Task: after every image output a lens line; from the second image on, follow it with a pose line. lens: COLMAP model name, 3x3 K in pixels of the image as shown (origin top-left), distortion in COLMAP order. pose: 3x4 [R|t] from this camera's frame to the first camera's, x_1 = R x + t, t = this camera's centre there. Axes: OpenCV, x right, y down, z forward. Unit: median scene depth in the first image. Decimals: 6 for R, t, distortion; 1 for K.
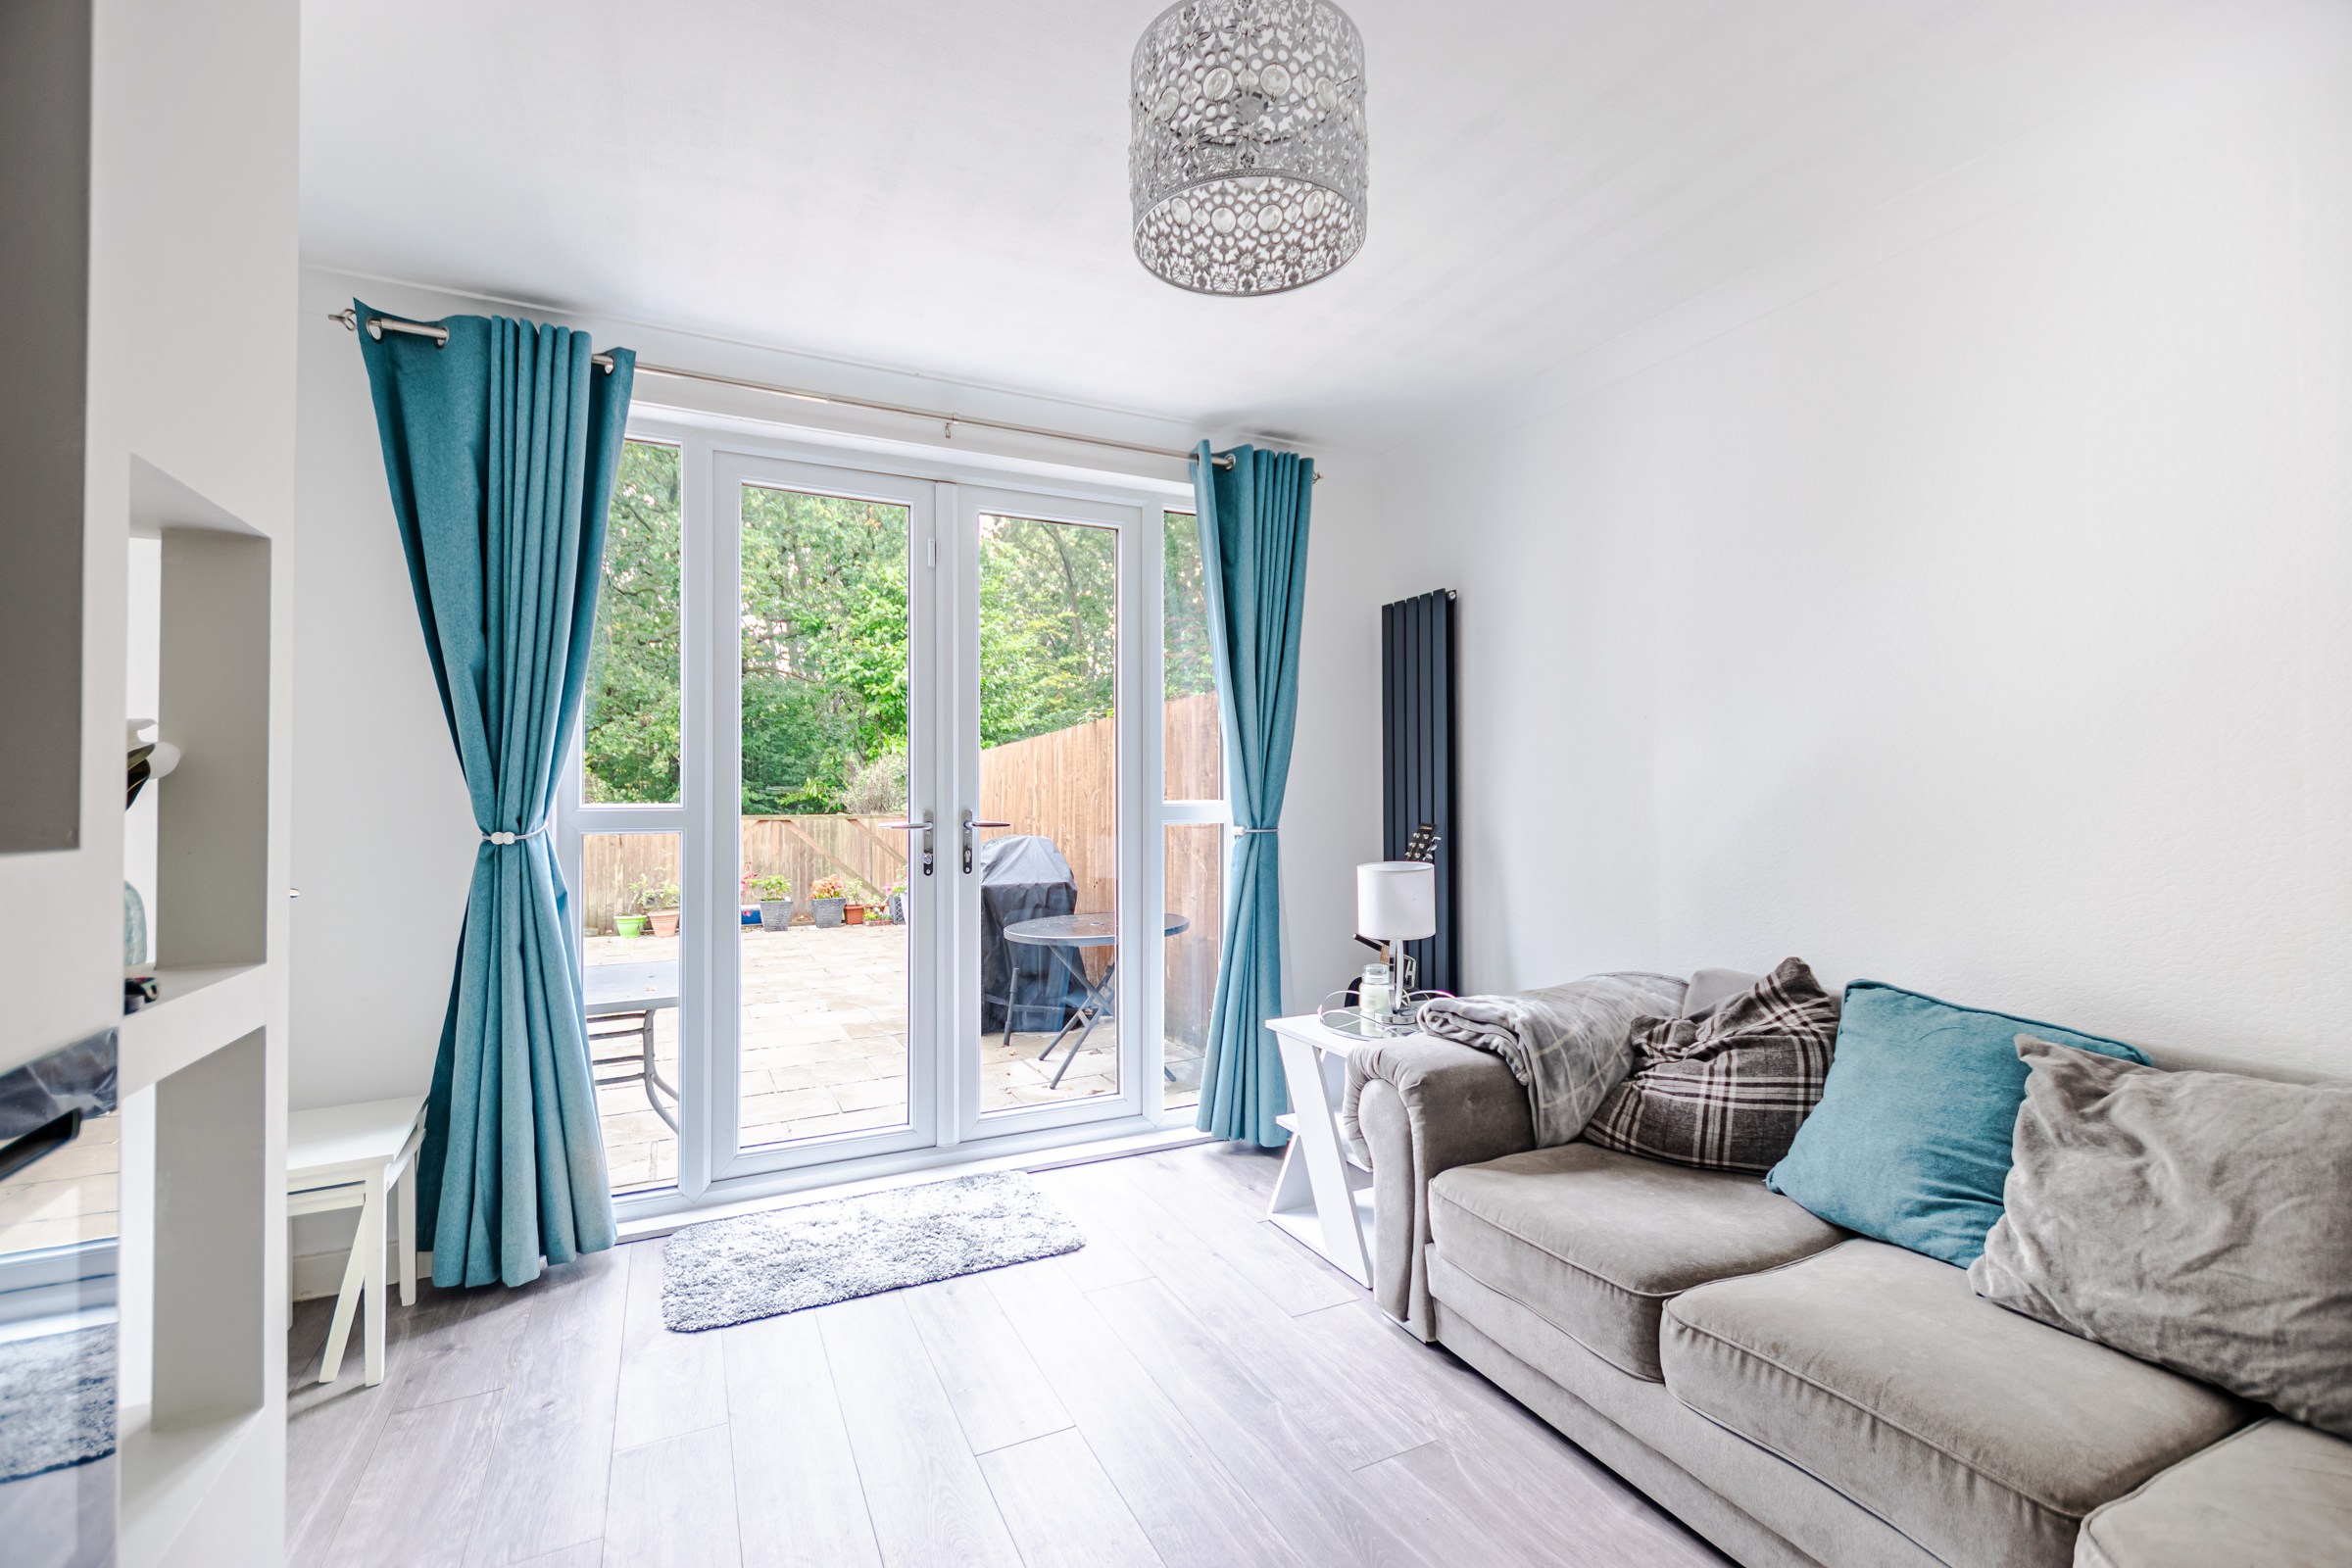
lens RADIAL K [[1019.3, 0, 1183.7], [0, 1019.3, 787.2], [0, 0, 1]] dist [0.001355, 0.000233]
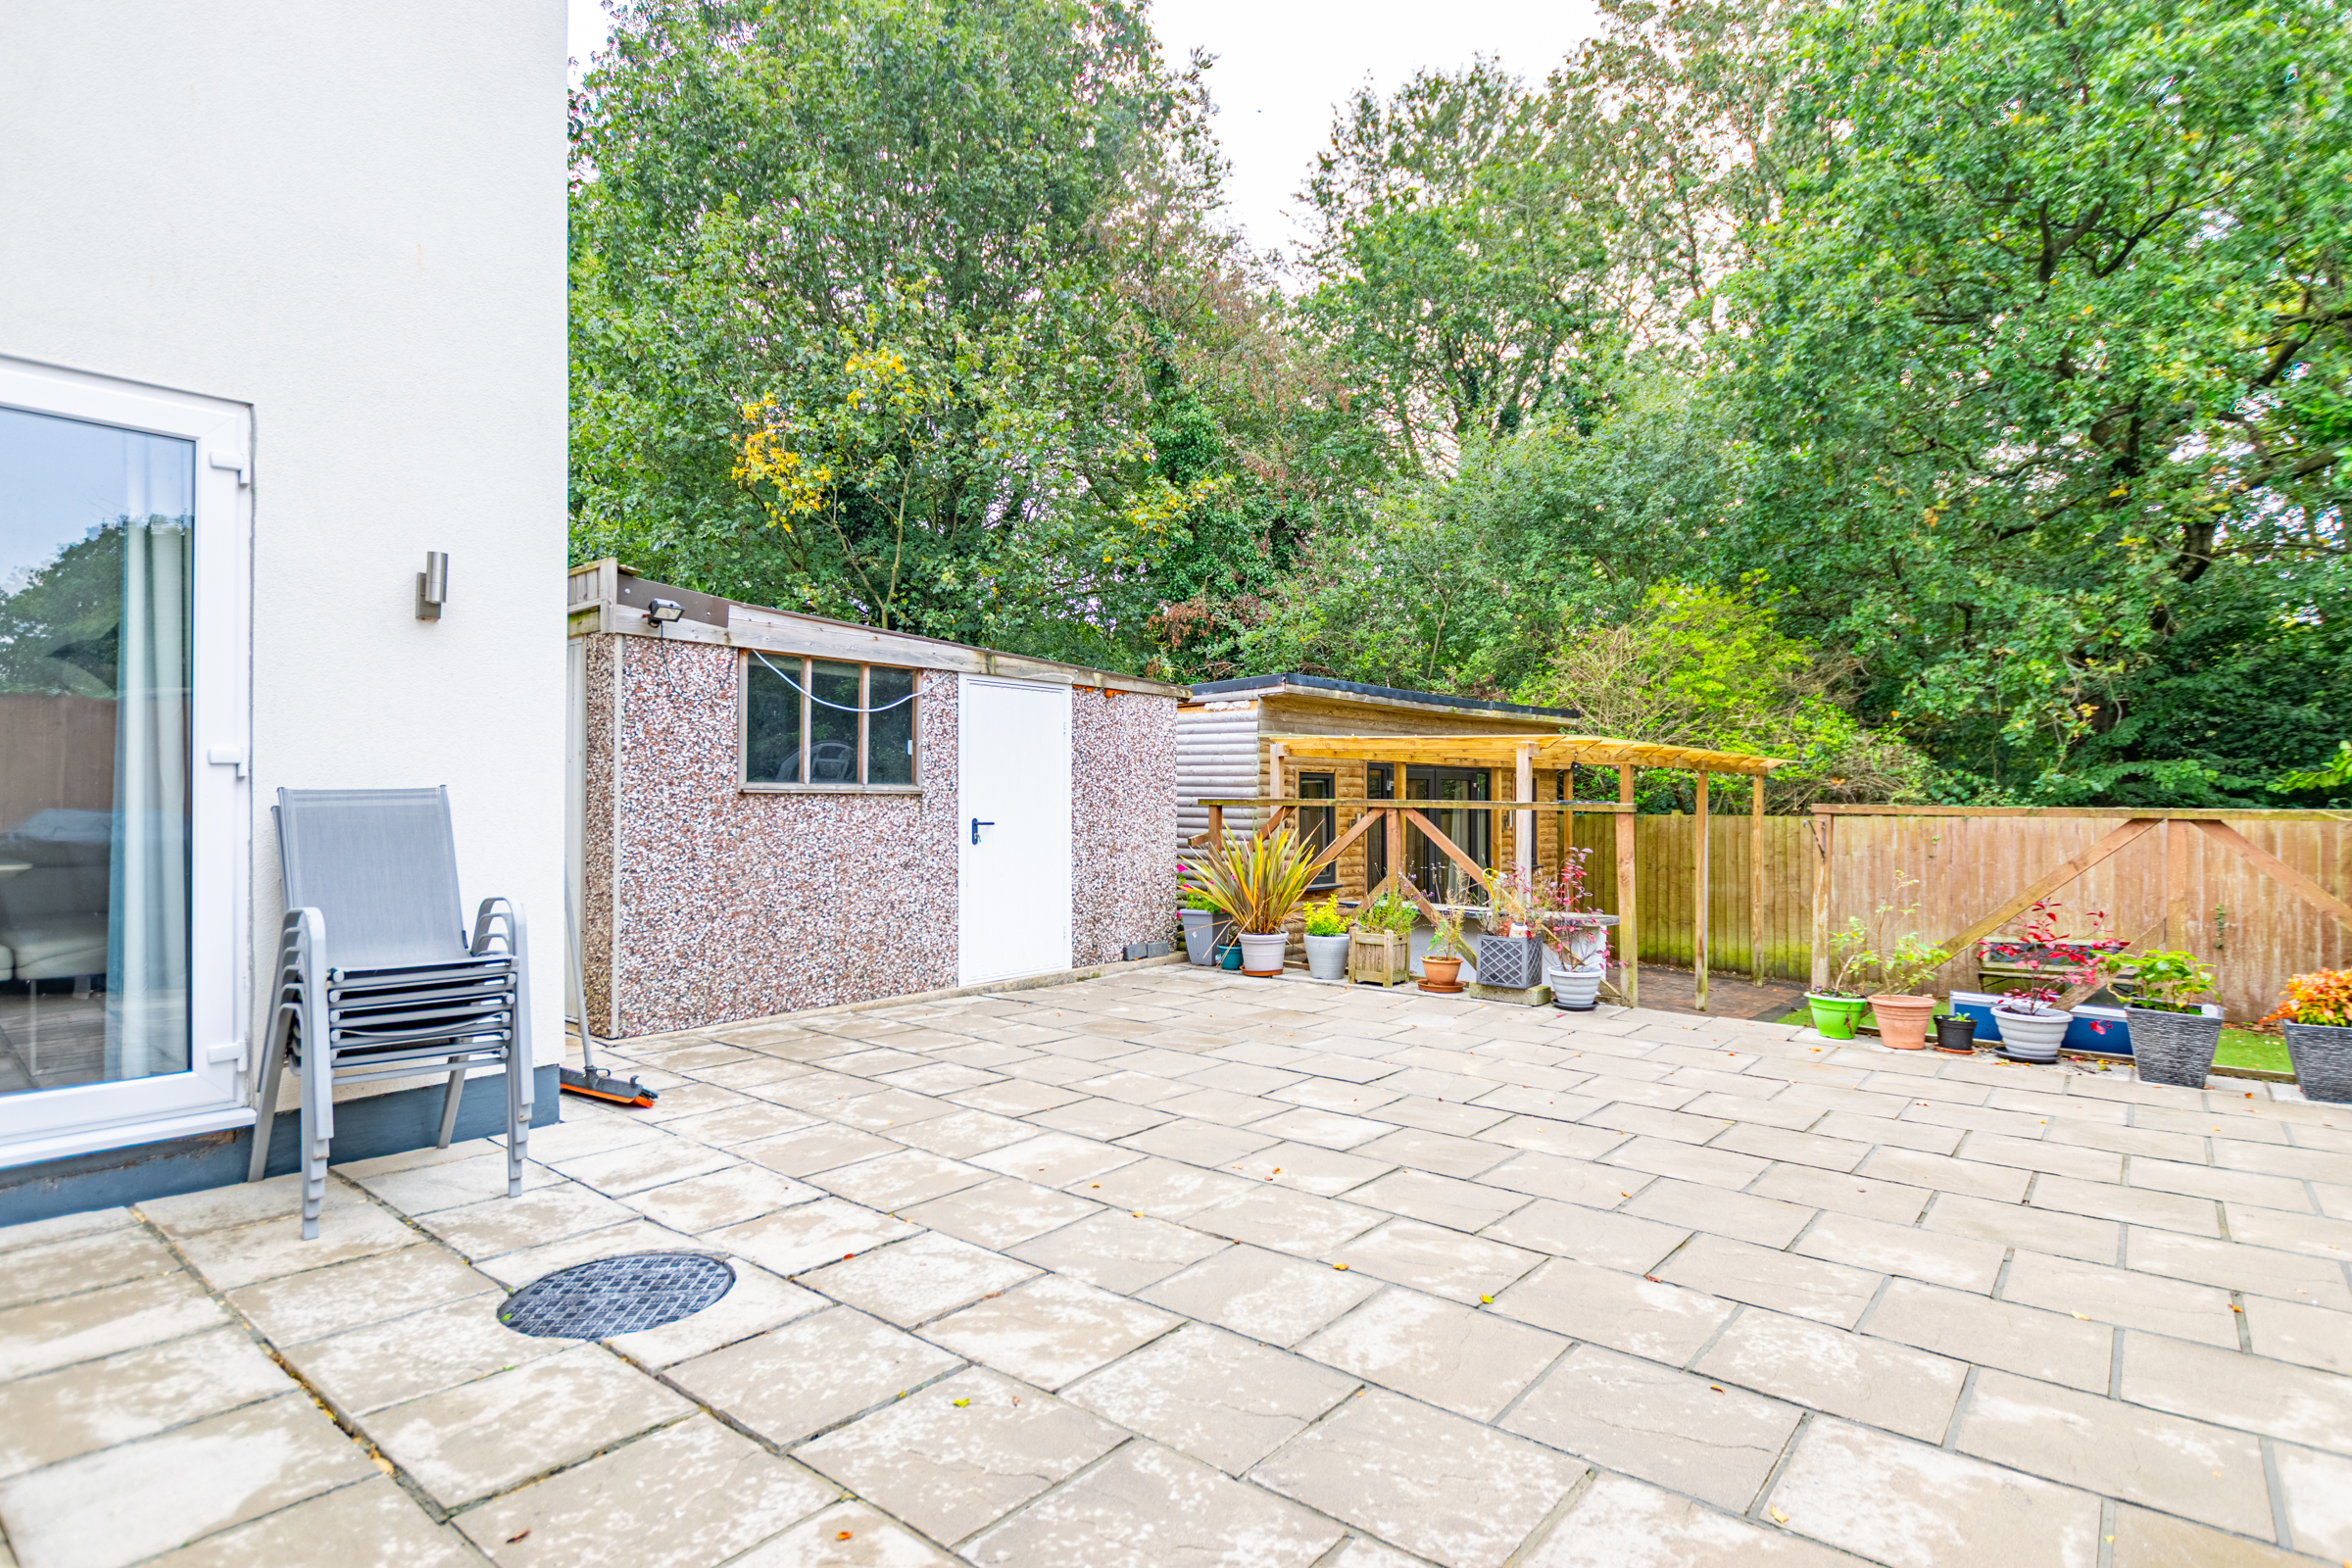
lens RADIAL K [[1234.8, 0, 1176.6], [0, 1234.8, 794.5], [0, 0, 1]] dist [0.003507, -0.002464]
pose [[0.424912, 0.007953, -0.905200, -0.066882], [0.004593, 0.999930, 0.010941, 0.007693], [0.905223, -0.008807, 0.424845, 0.247250]]
